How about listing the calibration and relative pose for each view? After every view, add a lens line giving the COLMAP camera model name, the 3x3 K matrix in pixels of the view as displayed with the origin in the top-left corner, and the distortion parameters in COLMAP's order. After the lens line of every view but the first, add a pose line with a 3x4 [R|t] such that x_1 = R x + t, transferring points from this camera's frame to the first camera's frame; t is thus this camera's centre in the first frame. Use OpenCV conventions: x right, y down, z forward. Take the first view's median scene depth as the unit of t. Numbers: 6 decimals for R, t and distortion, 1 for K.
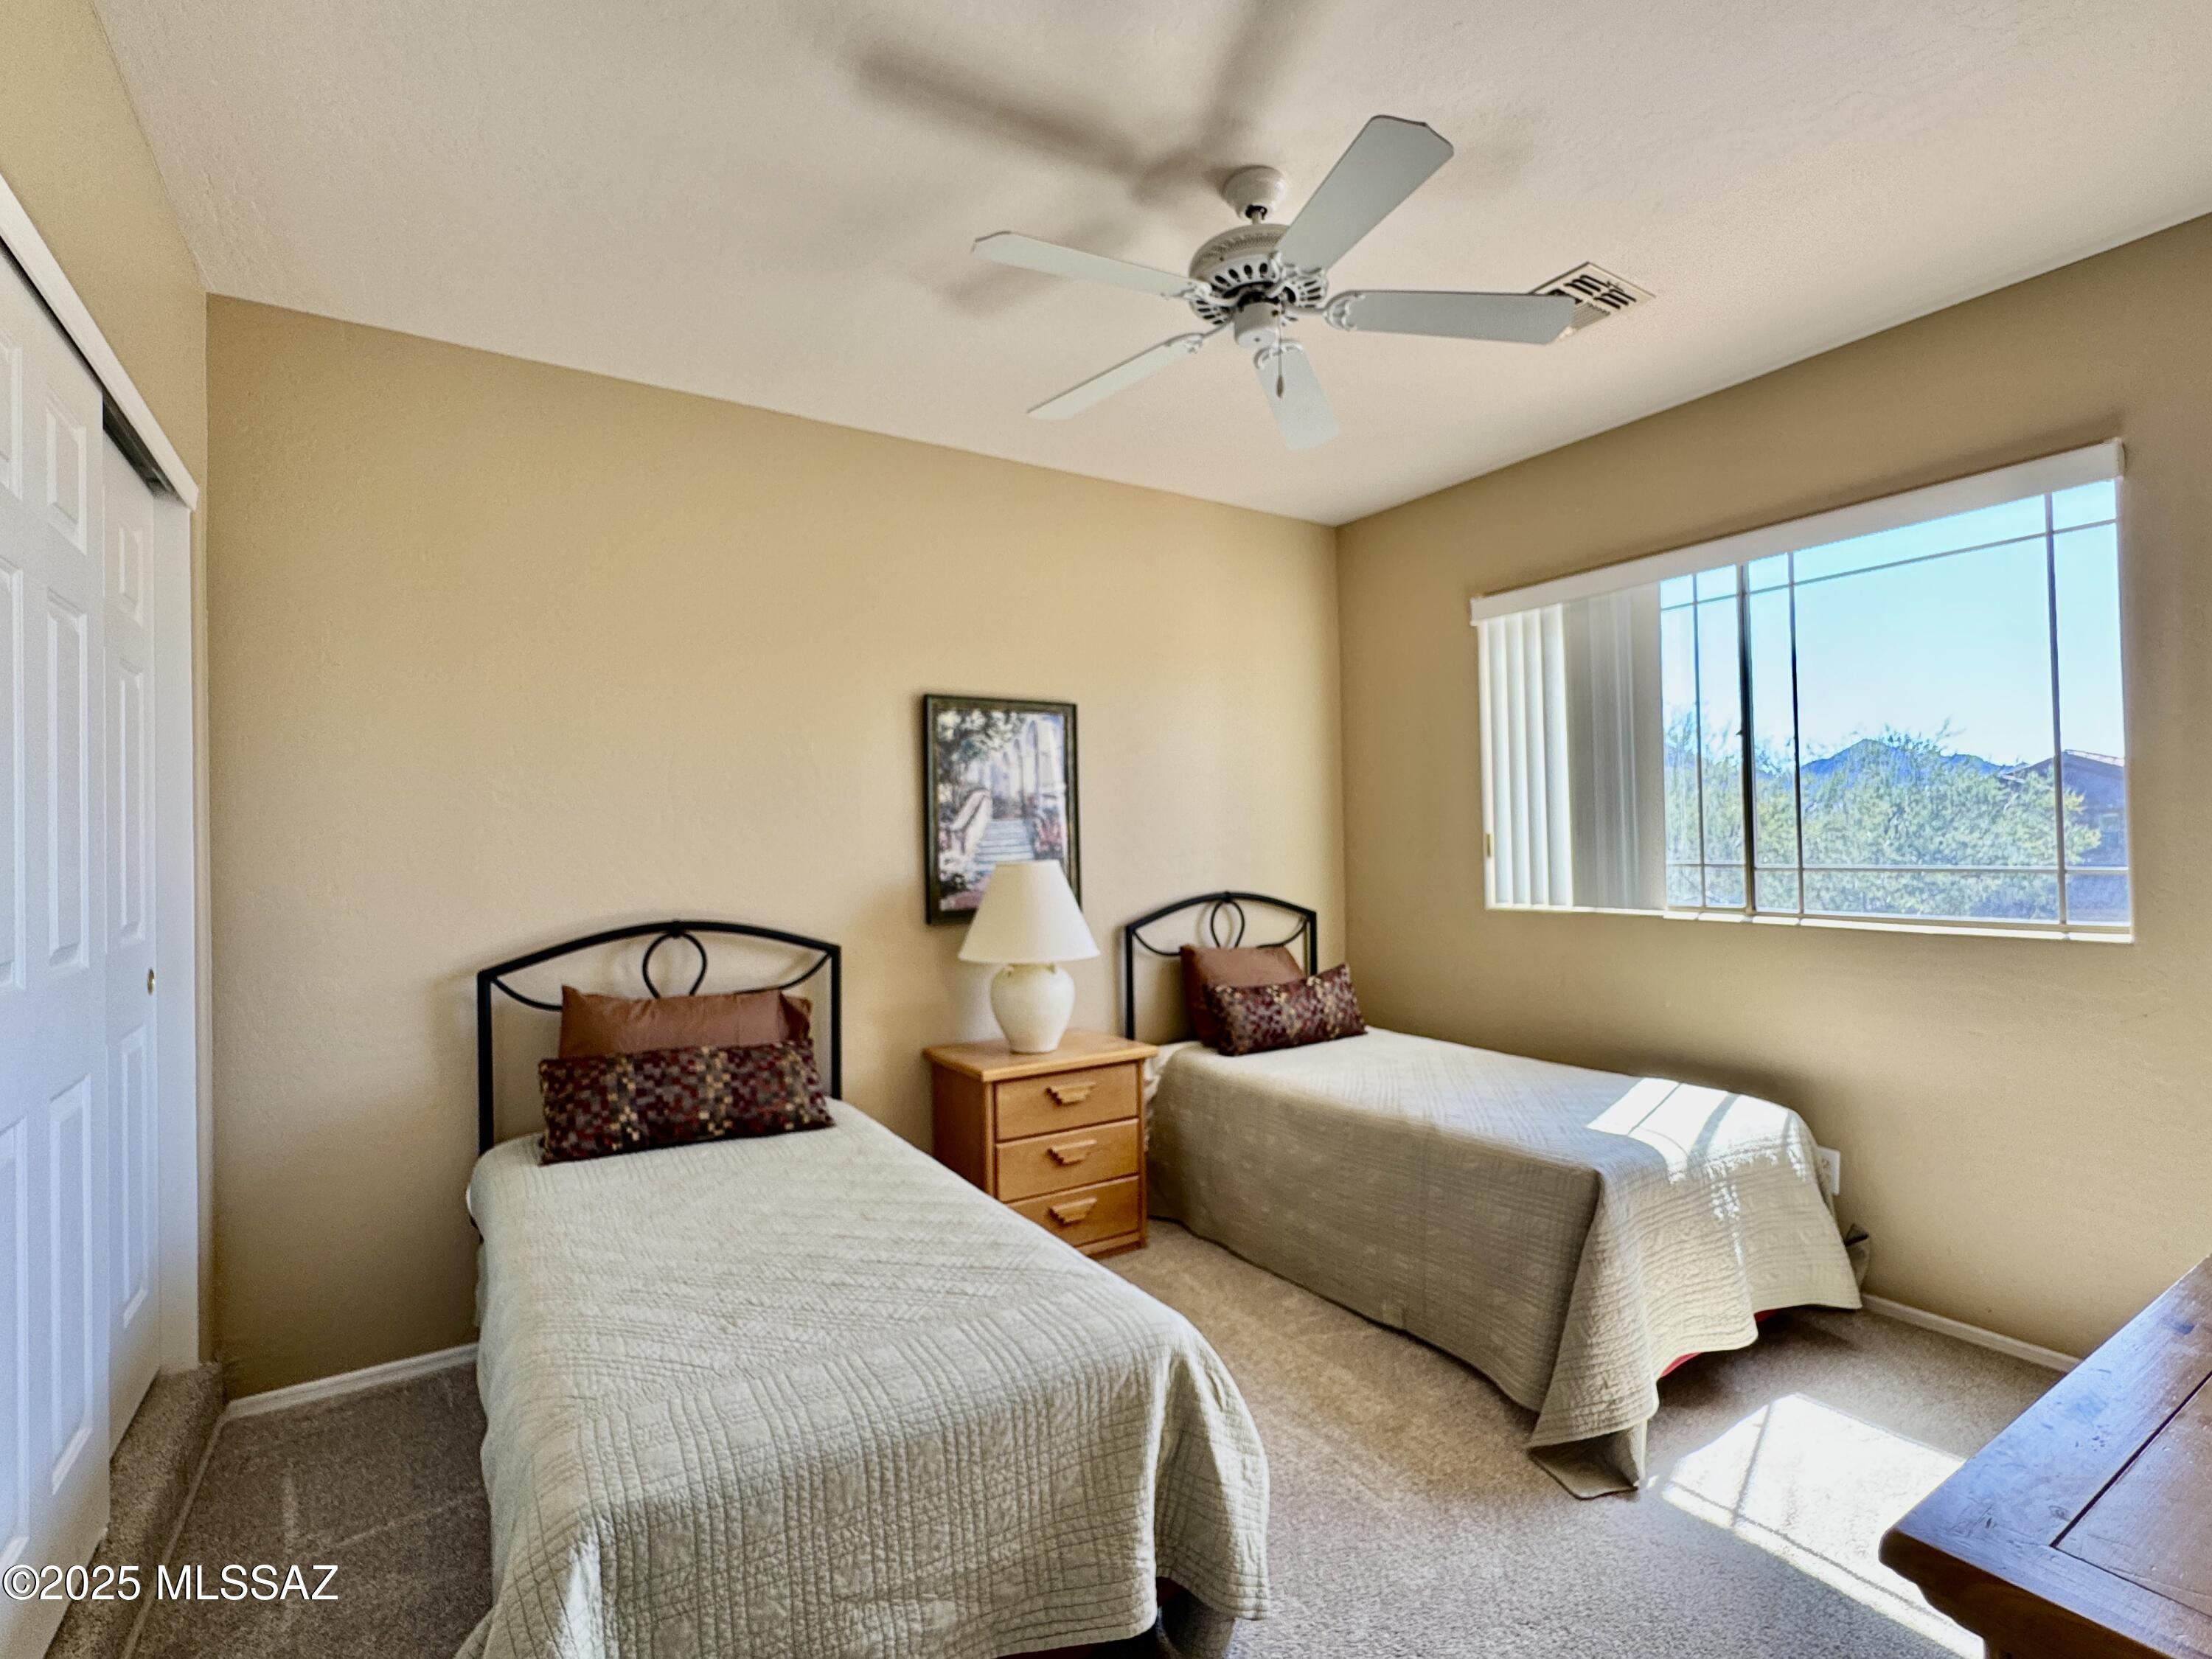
lens RADIAL K [[1037.2, 0, 1106.0], [0, 1037.2, 829.5], [0, 0, 1]] dist [-0.000312, -0.000476]
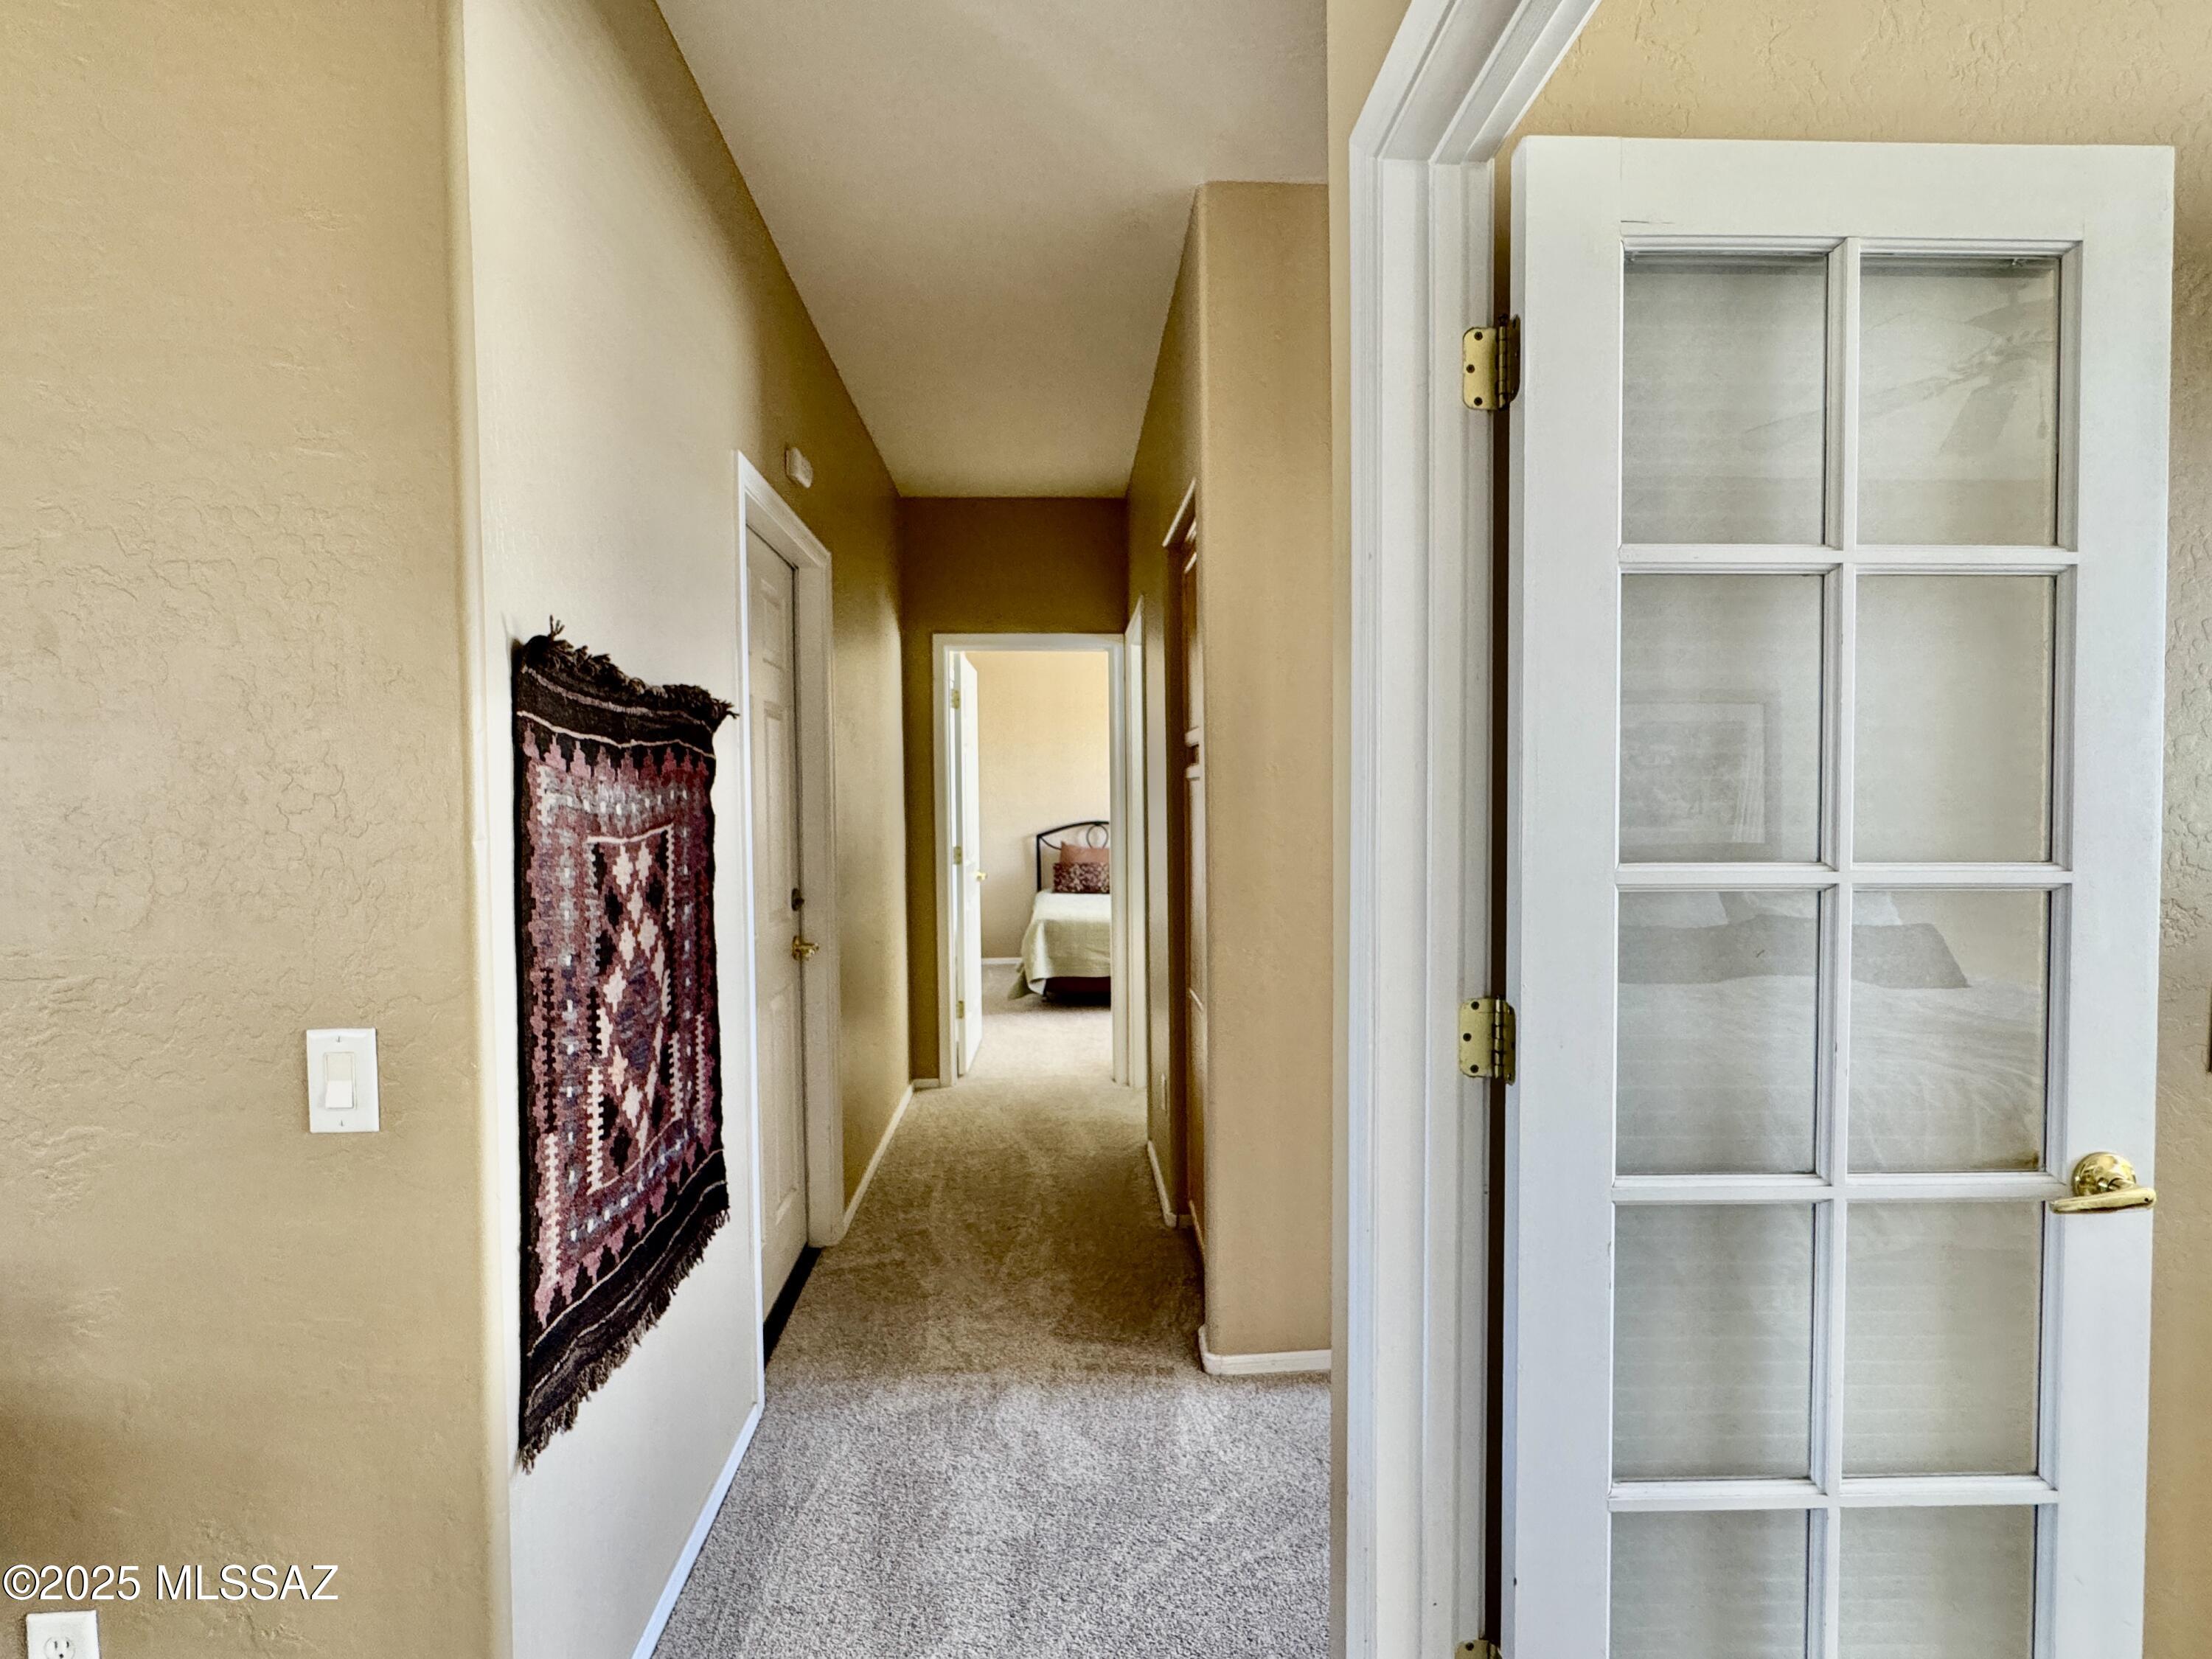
lens RADIAL K [[1035.2, 0, 1106.0], [0, 1035.2, 829.5], [0, 0, 1]] dist [-0.000542, 0.000189]
pose [[0.869611, 0.026016, -0.493051, 1.305900], [0.000643, 0.998550, 0.053824, -0.049439], [0.493736, -0.047123, 0.868334, -1.875396]]
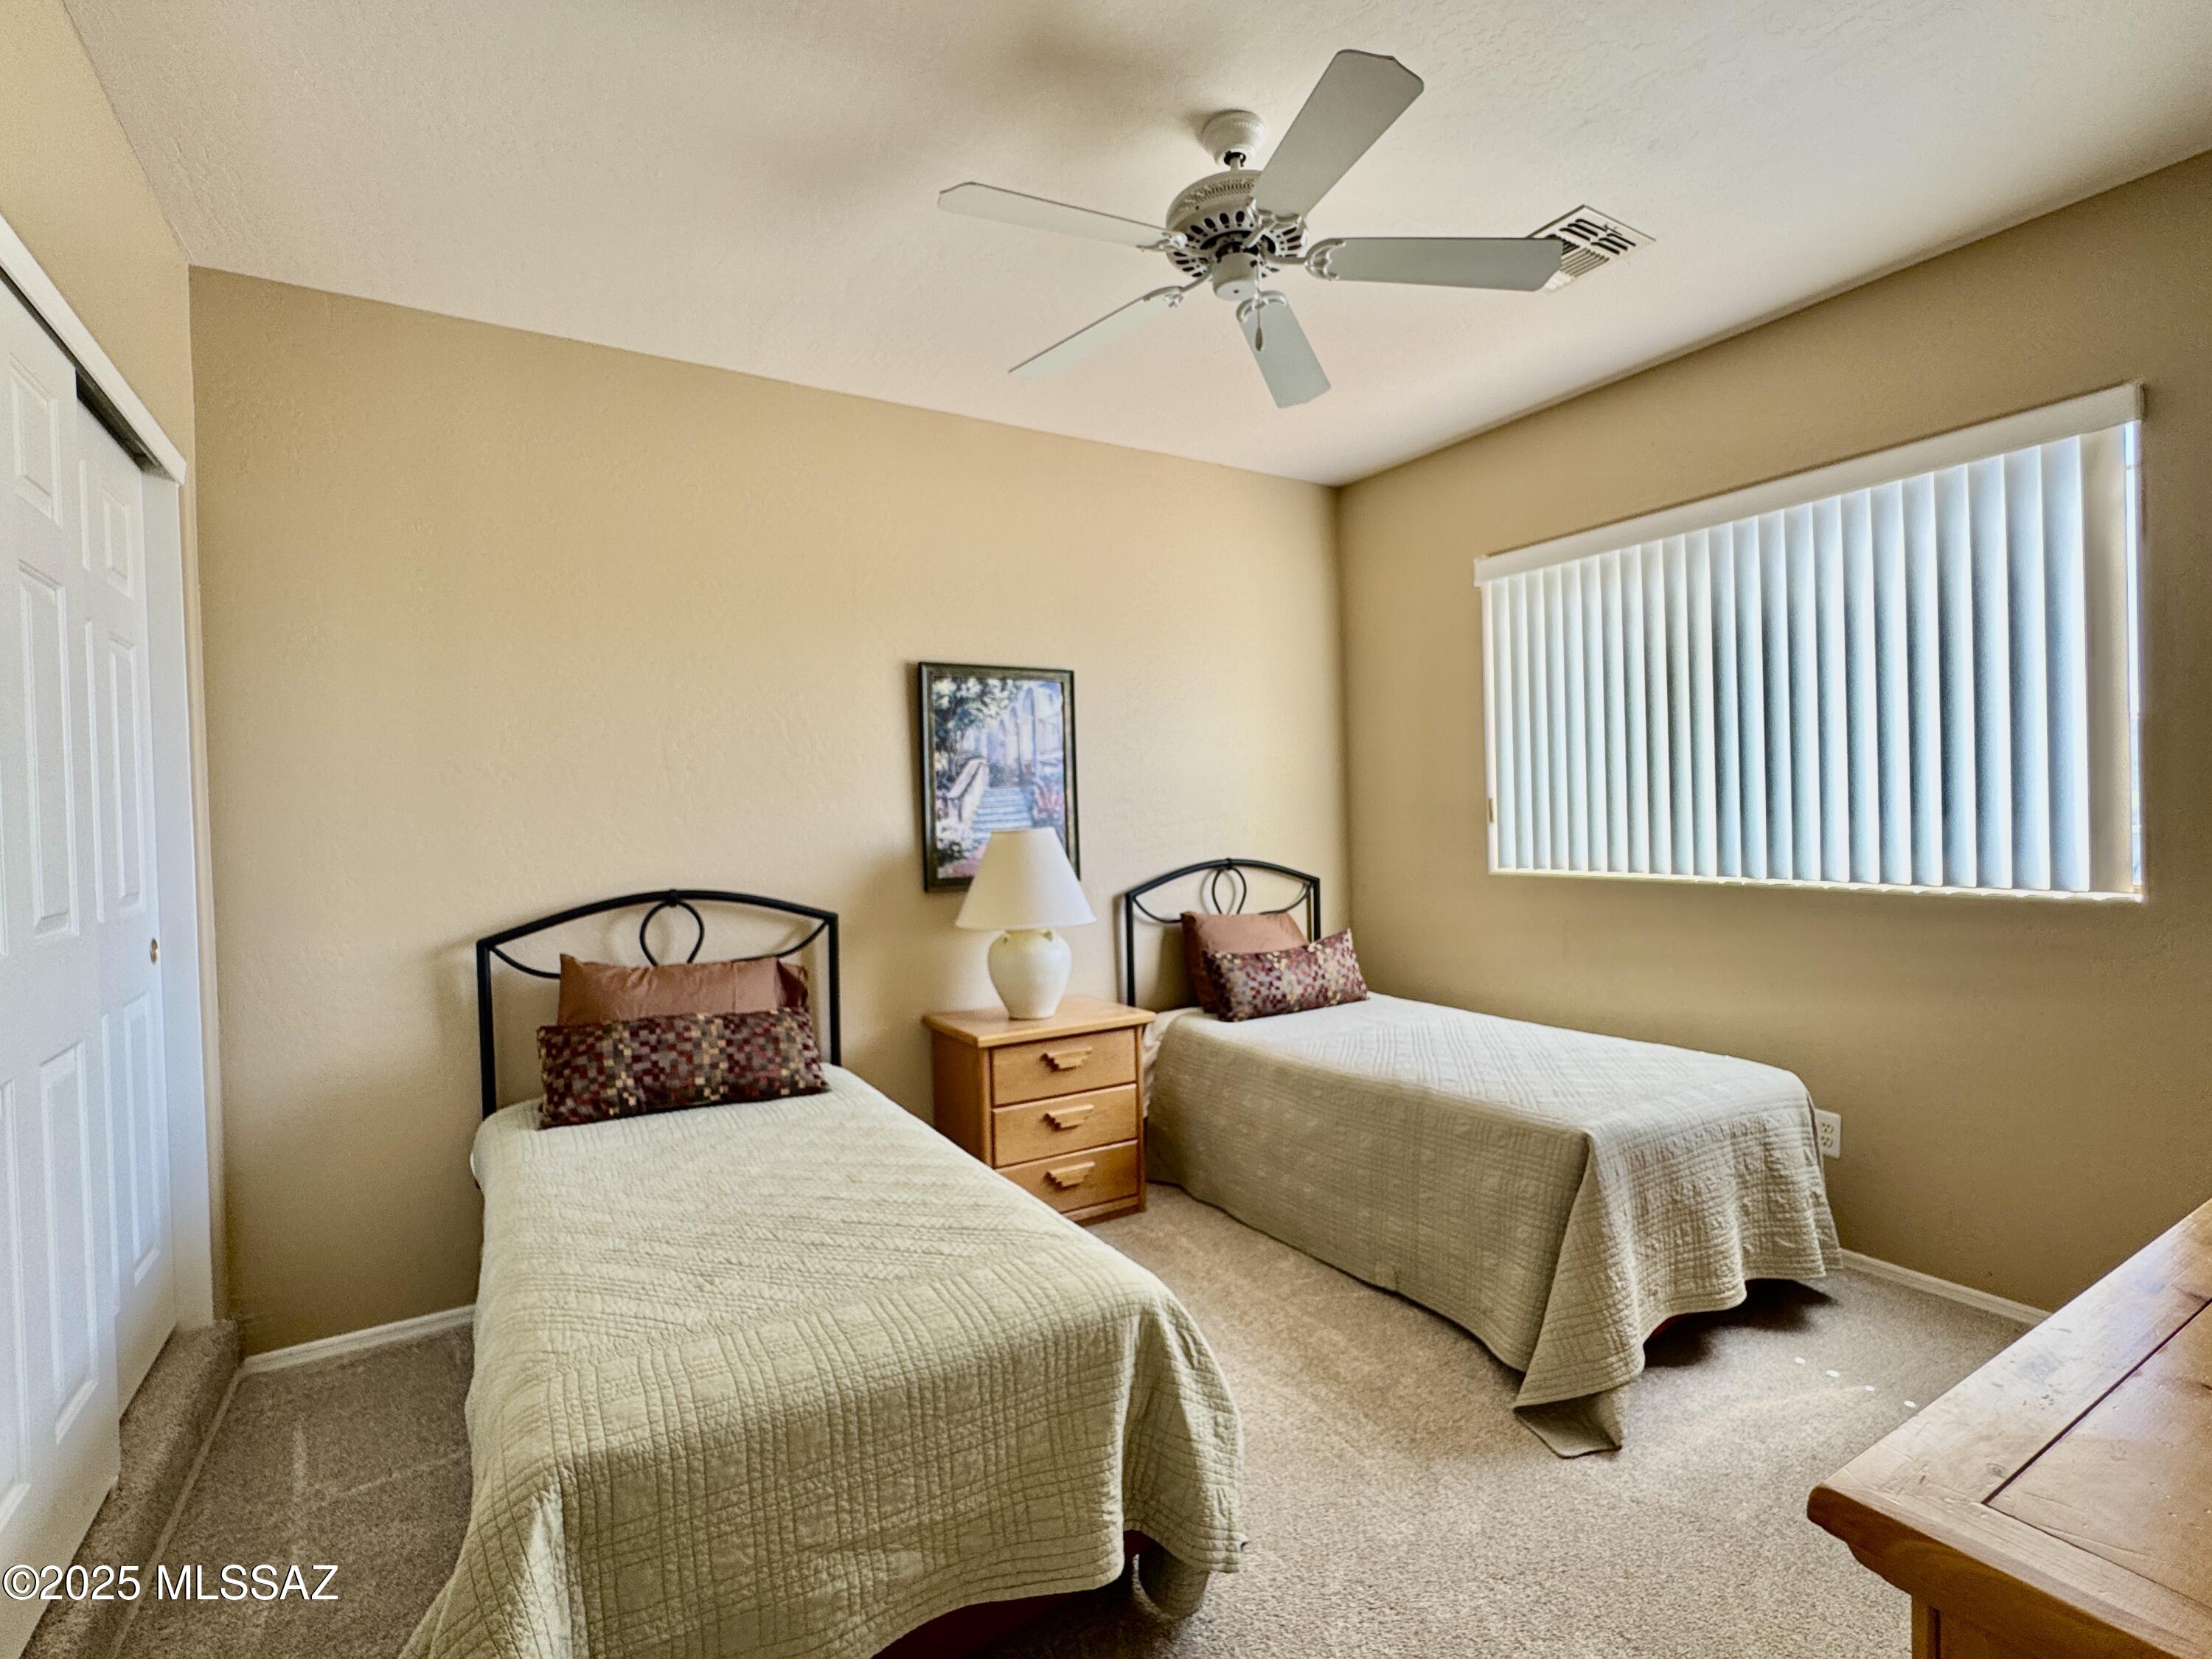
lens RADIAL K [[1035.2, 0, 1106.0], [0, 1035.2, 829.5], [0, 0, 1]] dist [-0.000542, 0.000189]
pose [[0.999716, -0.007787, -0.022540, 0.040586], [0.008407, 0.999586, 0.027520, 0.007203], [0.022316, -0.027702, 0.999367, 0.006953]]
